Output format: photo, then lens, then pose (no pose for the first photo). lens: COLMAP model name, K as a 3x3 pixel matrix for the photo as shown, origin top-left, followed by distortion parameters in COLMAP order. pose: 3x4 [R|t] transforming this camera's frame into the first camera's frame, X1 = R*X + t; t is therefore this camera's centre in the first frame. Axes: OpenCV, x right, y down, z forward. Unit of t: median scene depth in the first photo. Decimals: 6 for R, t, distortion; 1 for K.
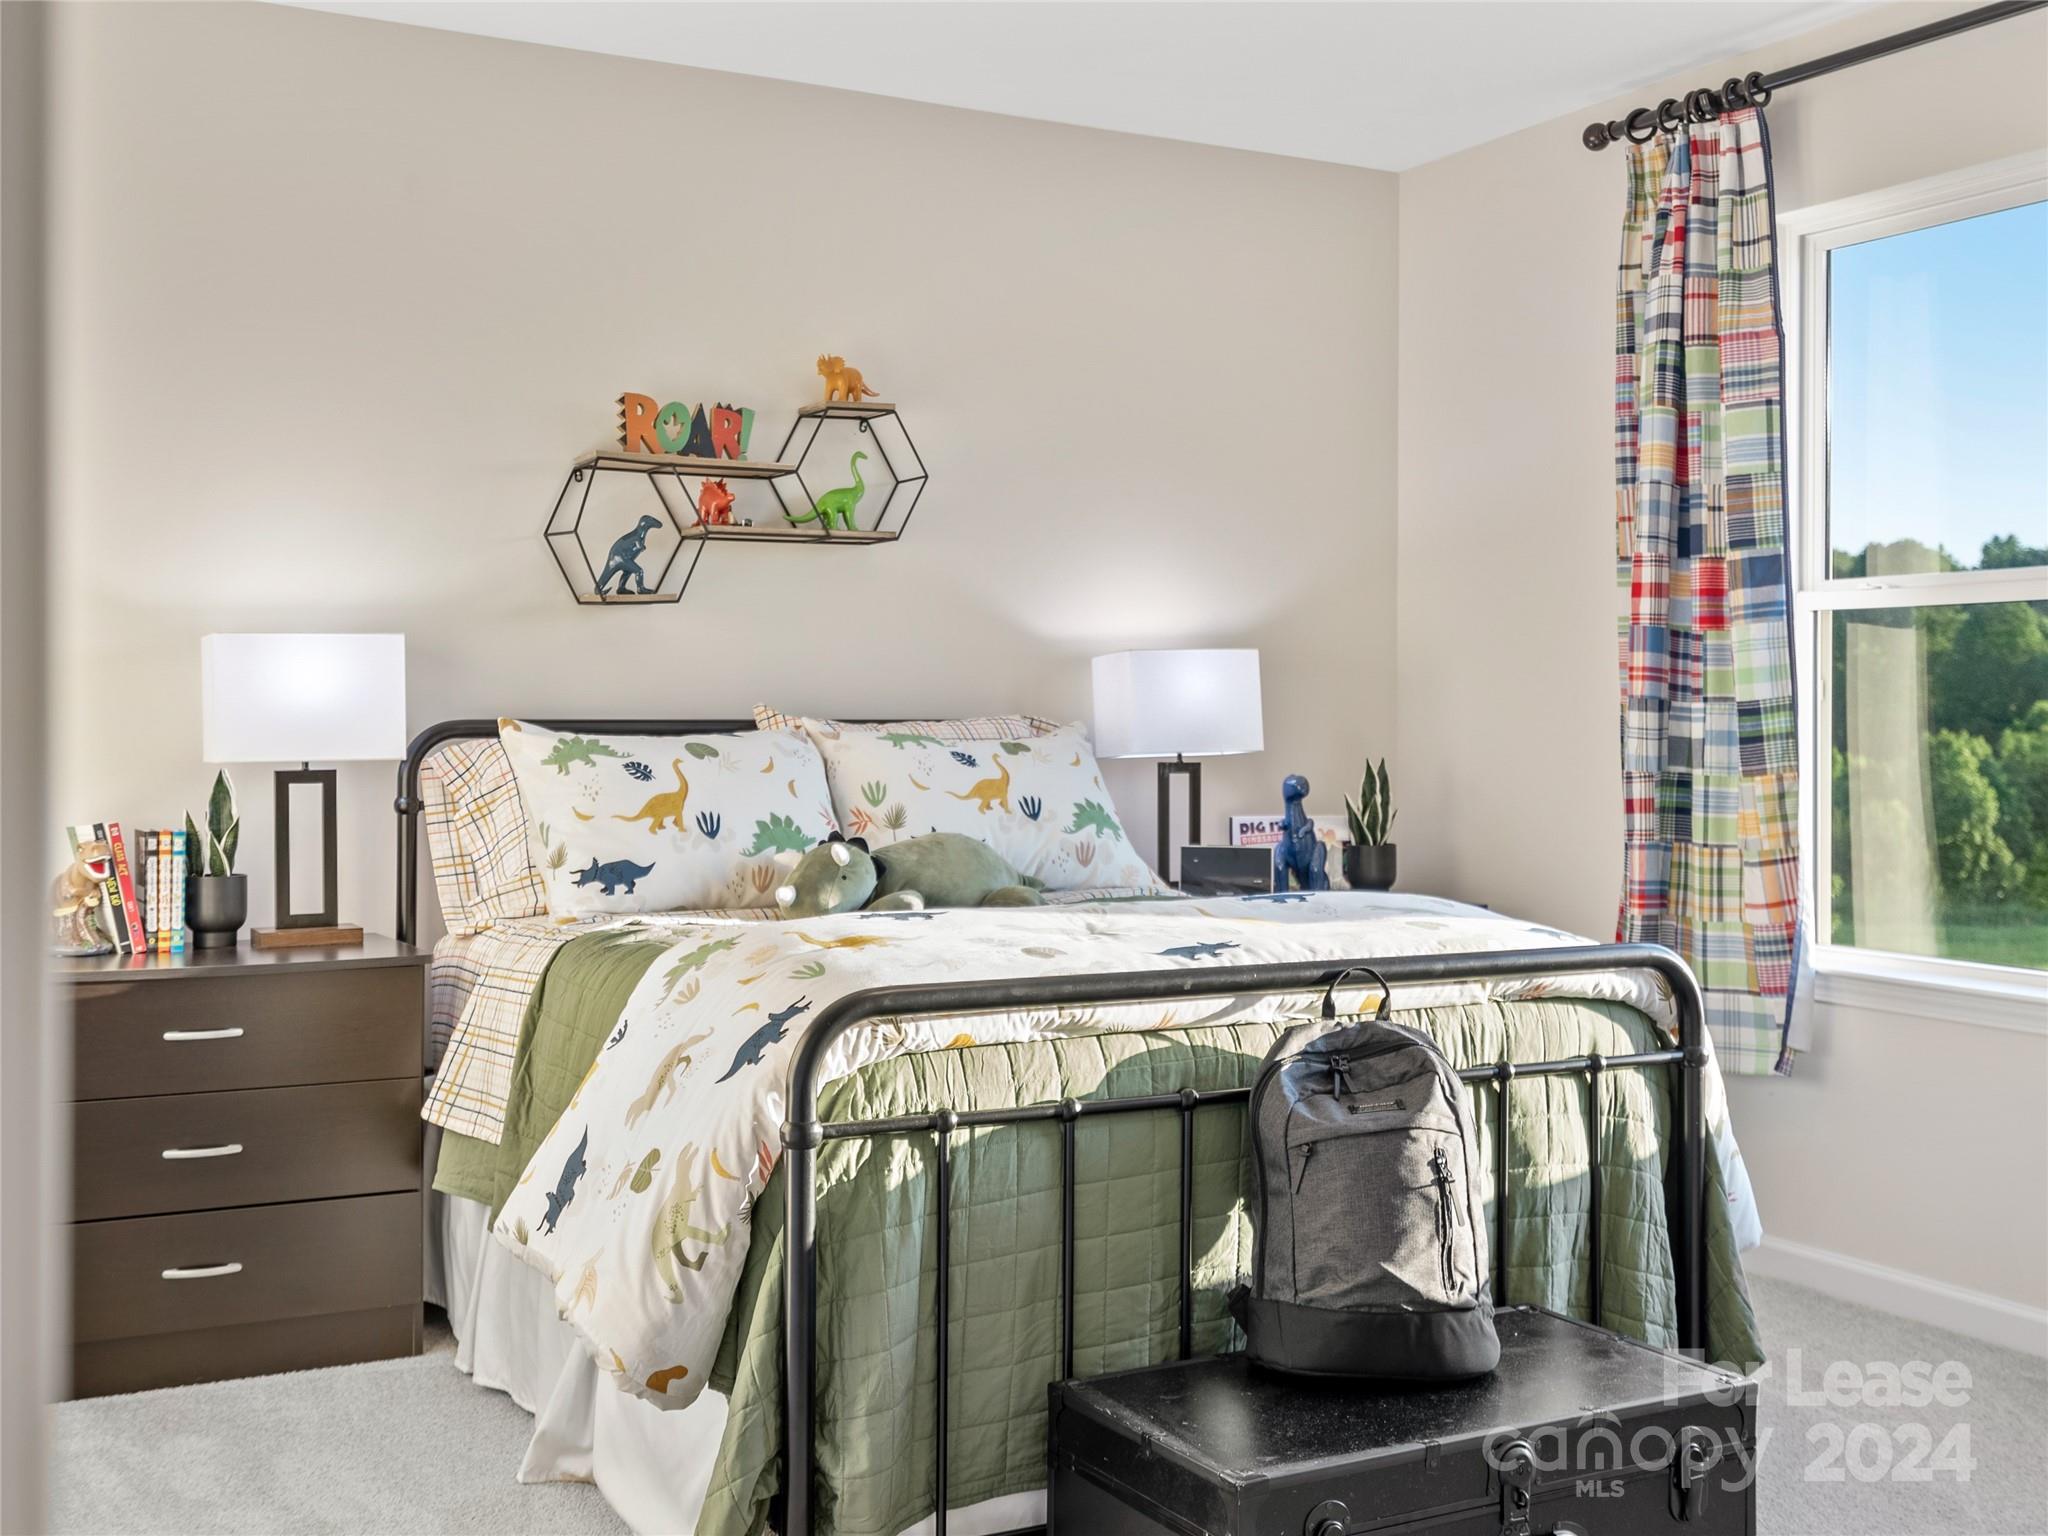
lens RADIAL K [[2249.6, 0, 1025.6], [0, 2249.6, 764.6], [0, 0, 1]] dist [0.003931, 0.000000]
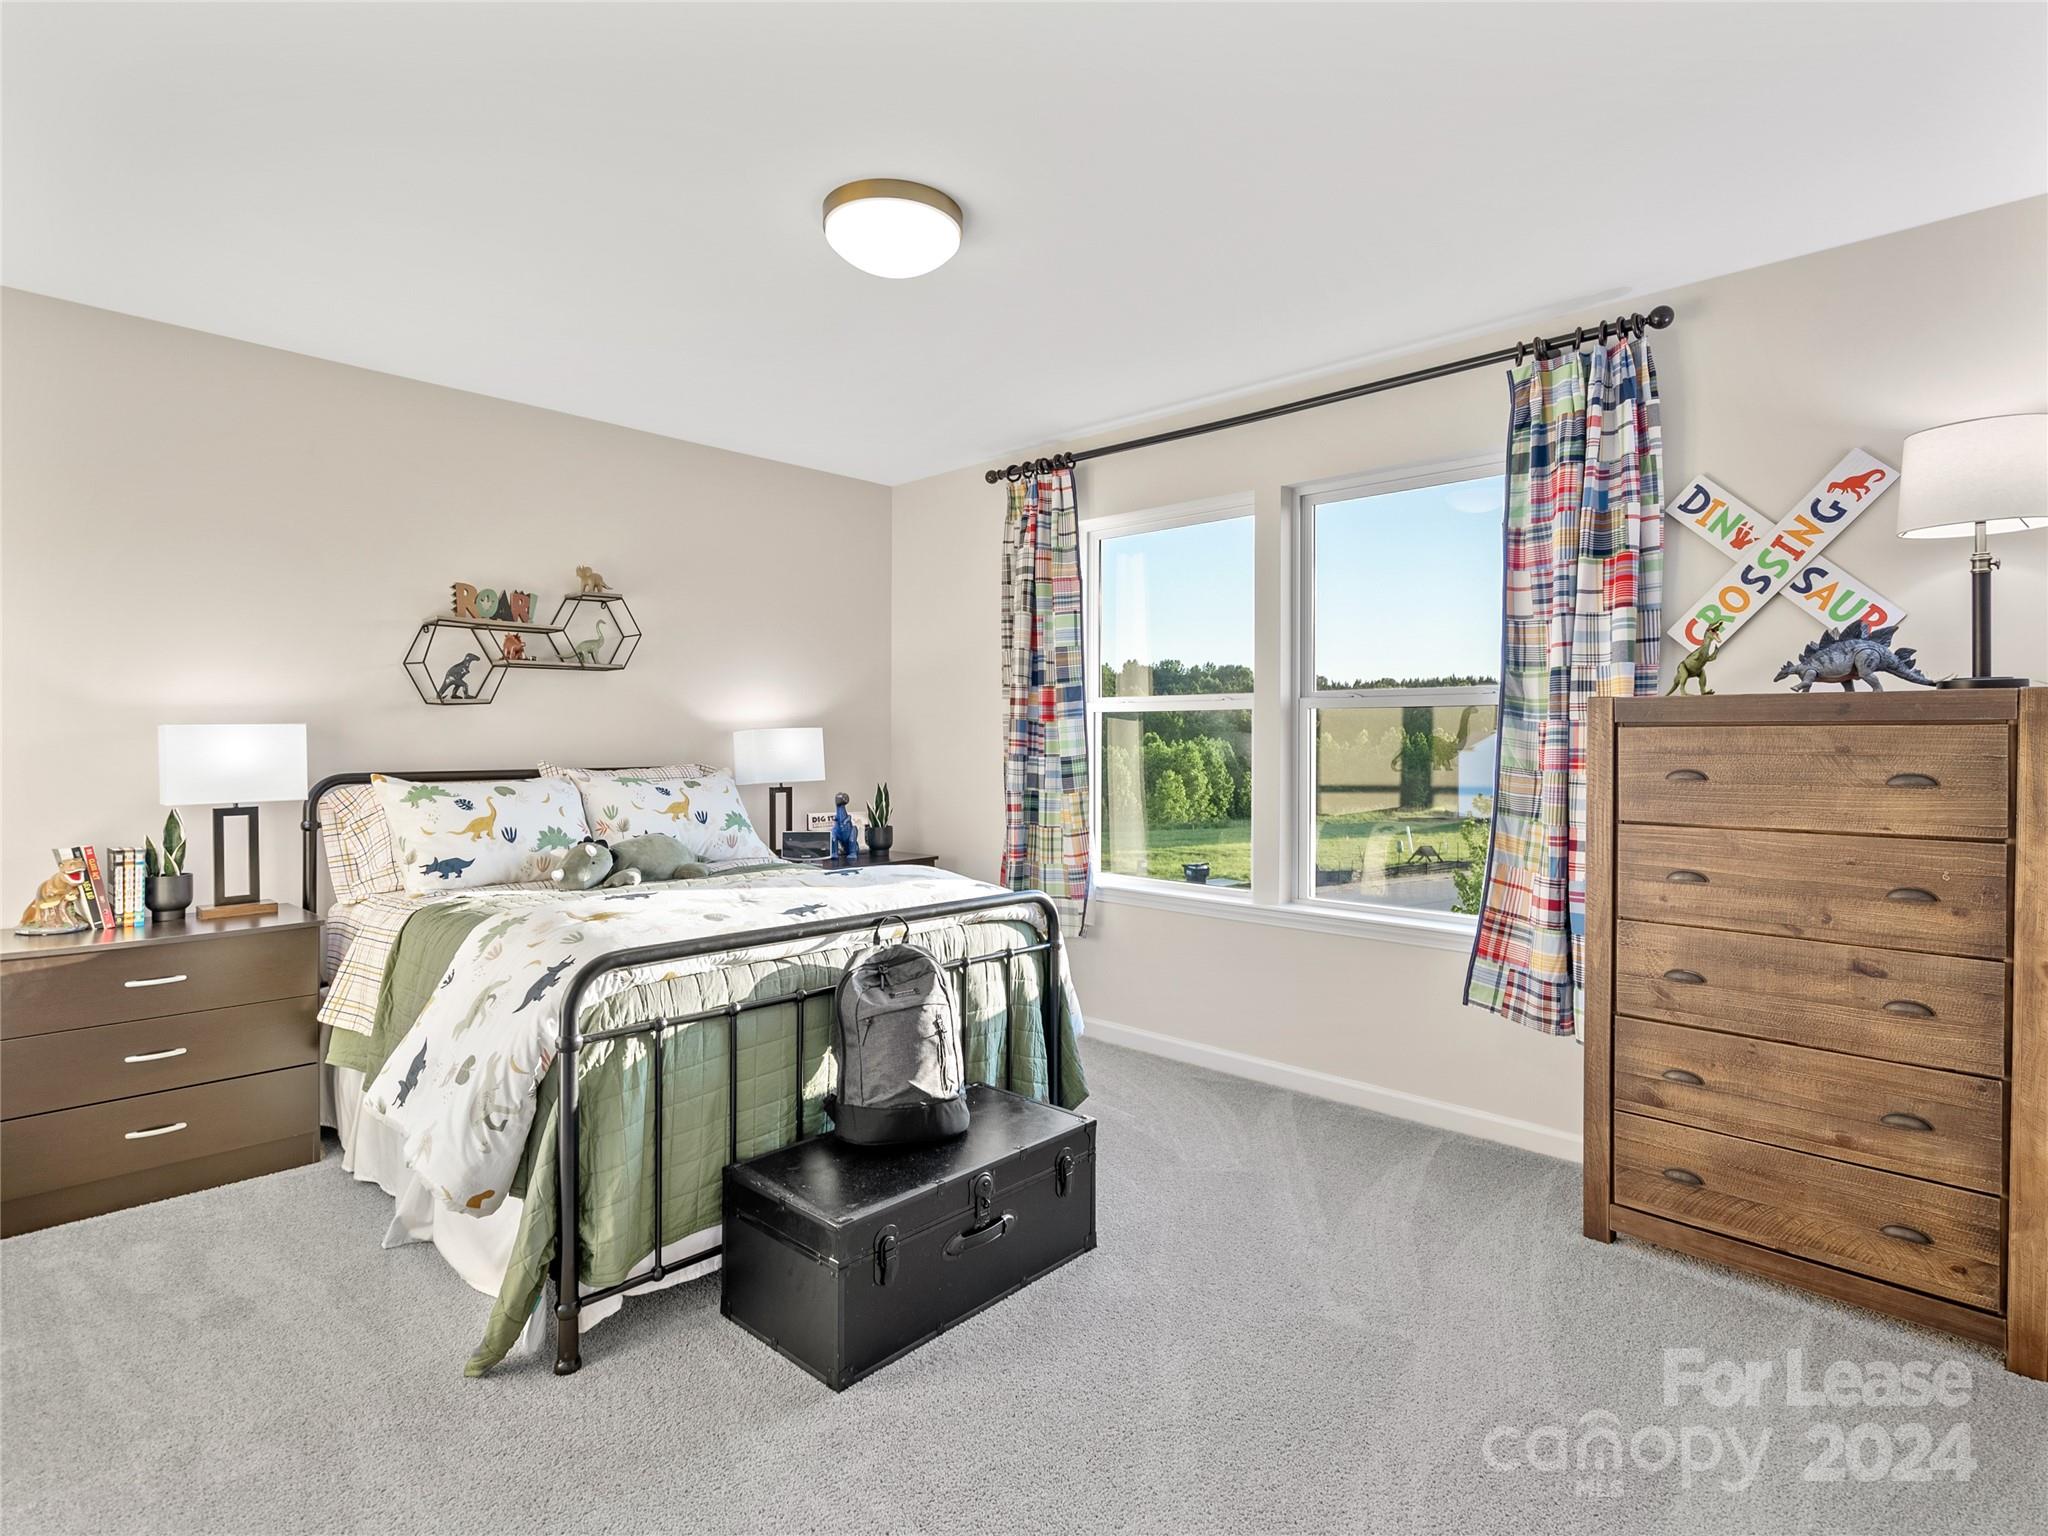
lens RADIAL K [[1061.3, 0, 1027.0], [0, 1061.3, 755.2], [0, 0, 1]] dist [-0.010414, 0.006415]
pose [[0.951650, -0.003105, 0.307170, -0.012015], [0.004471, 0.999983, -0.003744, -0.030855], [-0.307153, 0.004936, 0.951647, 0.103817]]
